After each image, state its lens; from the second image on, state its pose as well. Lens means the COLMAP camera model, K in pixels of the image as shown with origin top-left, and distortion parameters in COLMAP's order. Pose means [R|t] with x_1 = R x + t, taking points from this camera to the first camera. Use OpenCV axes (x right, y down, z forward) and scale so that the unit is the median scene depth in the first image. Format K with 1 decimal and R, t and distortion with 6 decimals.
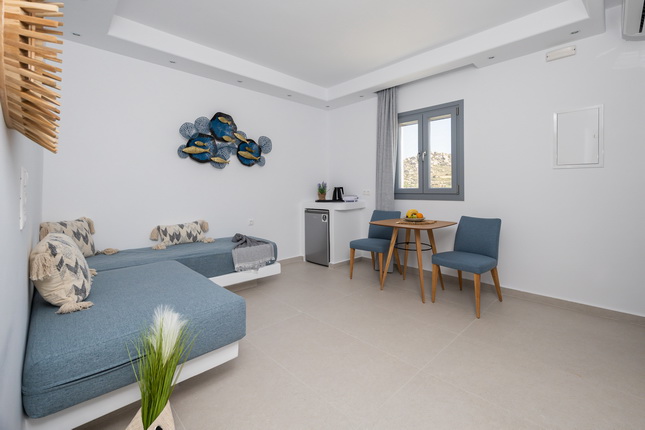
lens RADIAL K [[285.9, 0, 322.9], [0, 285.9, 186.3], [0, 0, 1]] dist [0.000074, 0.000004]
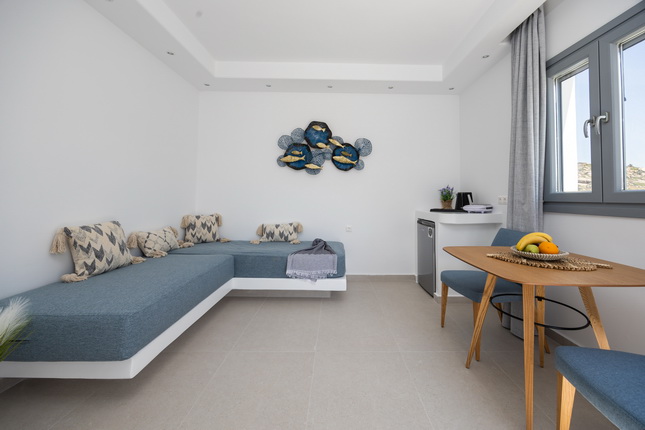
lens RADIAL K [[248.3, 0, 323.4], [0, 248.3, 189.5], [0, 0, 1]] dist [-0.000412, -0.000001]
pose [[0.728345, -0.012564, -0.685095, 0.288826], [-0.002555, 0.999775, -0.021051, 0.012368], [0.685206, 0.017083, 0.728149, 0.360923]]
